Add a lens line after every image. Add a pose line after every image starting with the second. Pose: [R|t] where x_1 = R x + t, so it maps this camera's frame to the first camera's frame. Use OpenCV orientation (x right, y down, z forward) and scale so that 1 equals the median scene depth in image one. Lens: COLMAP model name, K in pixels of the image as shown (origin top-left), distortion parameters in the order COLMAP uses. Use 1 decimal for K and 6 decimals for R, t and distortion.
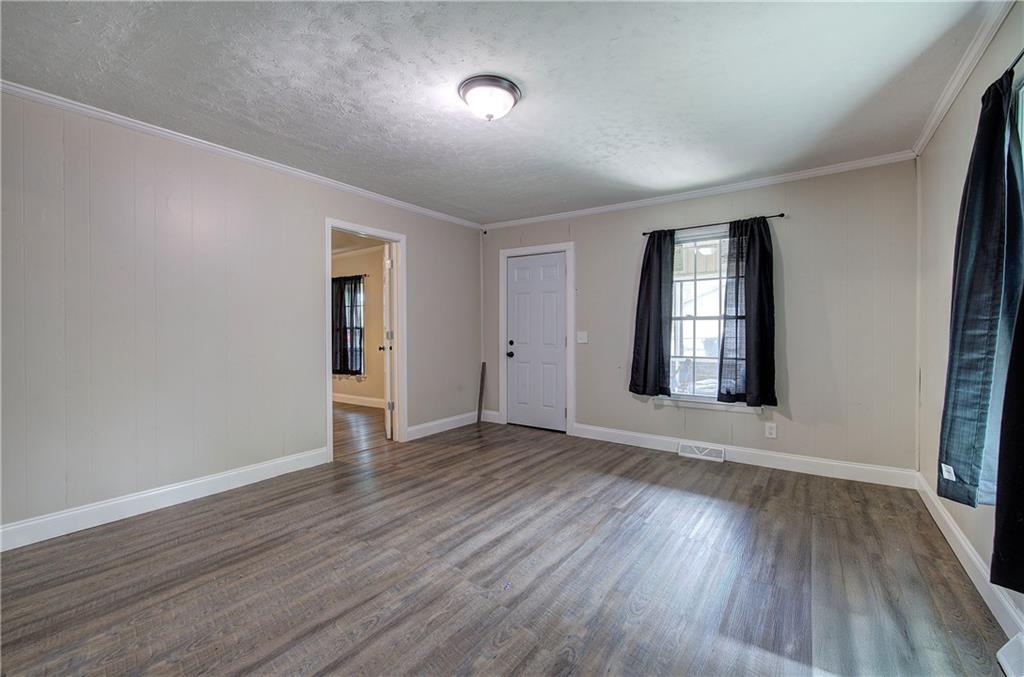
lens RADIAL K [[428.4, 0, 512.0], [0, 428.4, 338.5], [0, 0, 1]] dist [-0.001205, -0.000349]
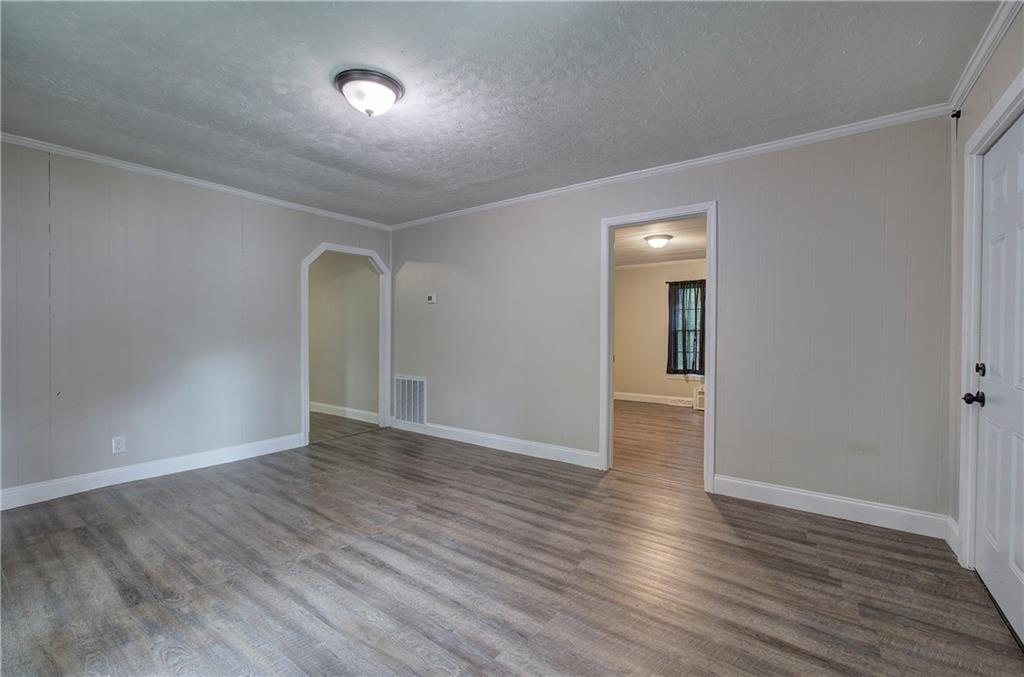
lens RADIAL K [[428.4, 0, 512.0], [0, 428.4, 338.5], [0, 0, 1]] dist [-0.001205, -0.000349]
pose [[-0.008082, 0.013484, -0.999876, 0.771767], [-0.023889, 0.999621, 0.013674, -0.025271], [0.999682, 0.023997, -0.007757, 1.132797]]
